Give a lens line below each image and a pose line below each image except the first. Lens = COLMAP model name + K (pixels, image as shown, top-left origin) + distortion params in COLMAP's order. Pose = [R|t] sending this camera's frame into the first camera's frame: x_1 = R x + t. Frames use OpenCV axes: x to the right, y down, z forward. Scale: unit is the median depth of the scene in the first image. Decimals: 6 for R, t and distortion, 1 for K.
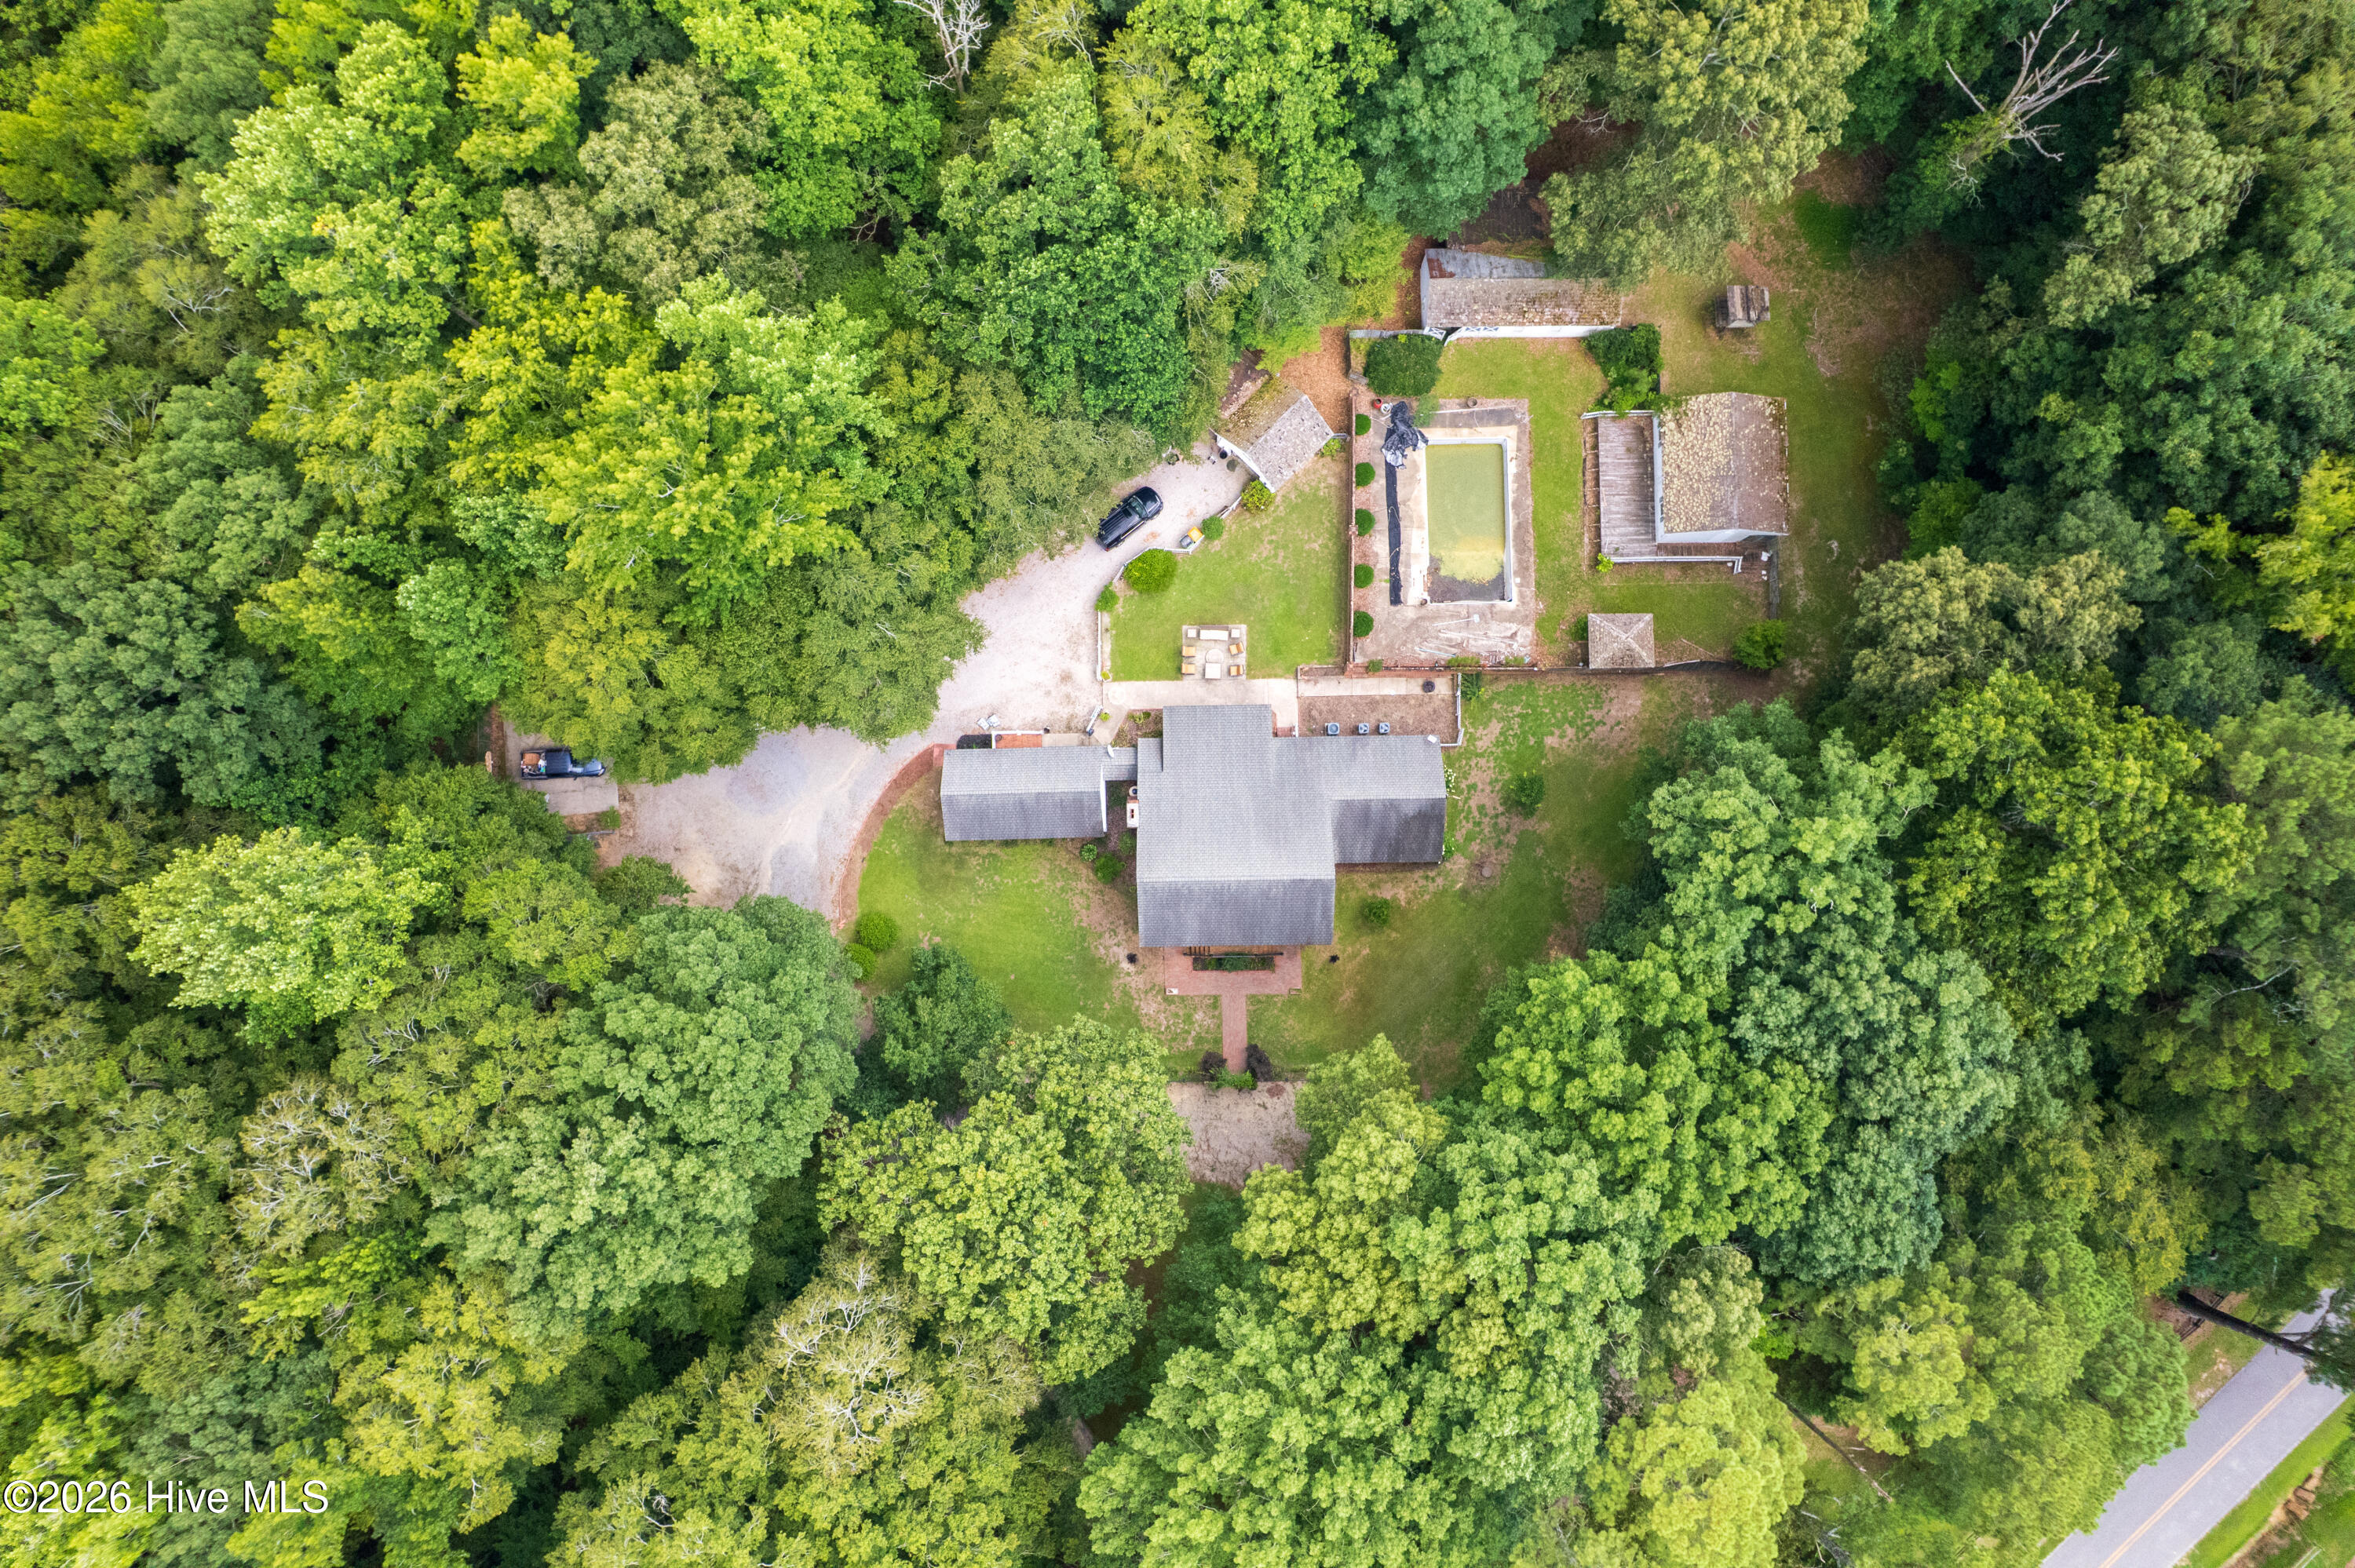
lens RADIAL K [[1514.5, 0, 1166.1], [0, 1514.5, 777.2], [0, 0, 1]] dist [-0.078526, 0.071021]
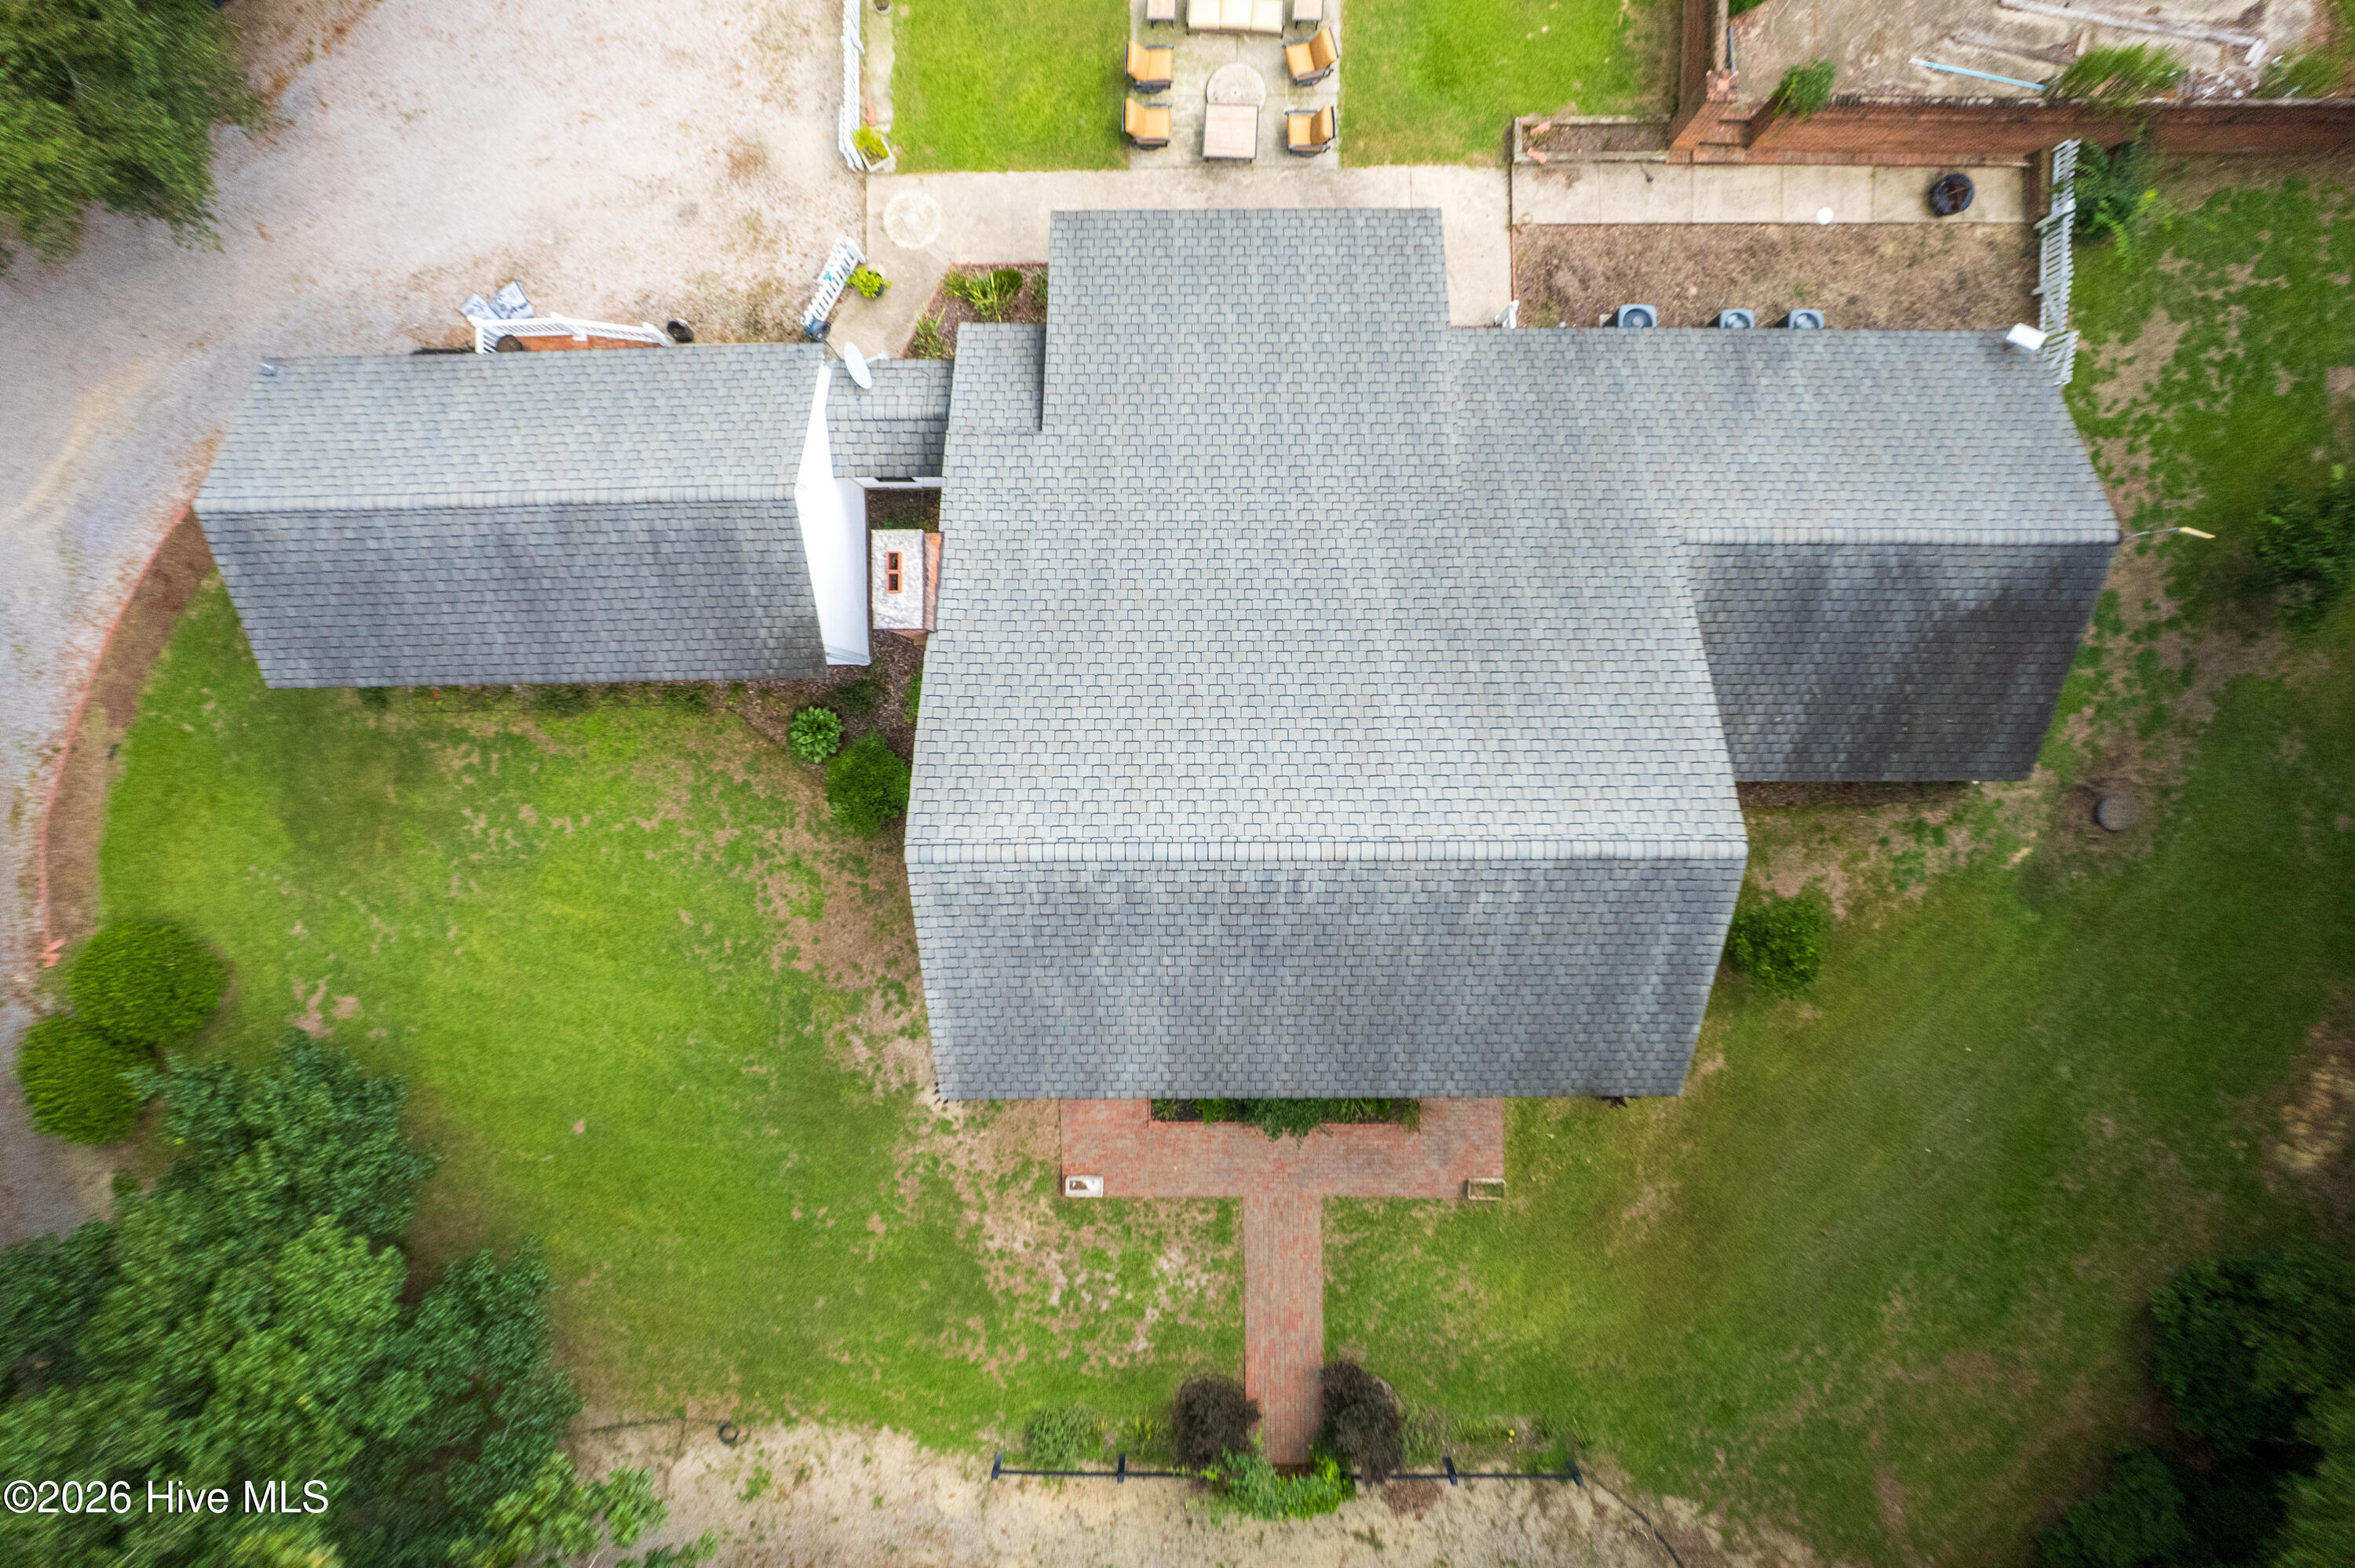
lens RADIAL K [[1514.5, 0, 1166.1], [0, 1514.5, 777.2], [0, 0, 1]] dist [-0.078526, 0.071021]
pose [[0.999835, 0.010787, 0.014583, 0.015395], [-0.011838, 0.997190, 0.073971, 0.035454], [-0.013744, -0.074131, 0.997154, 0.701352]]
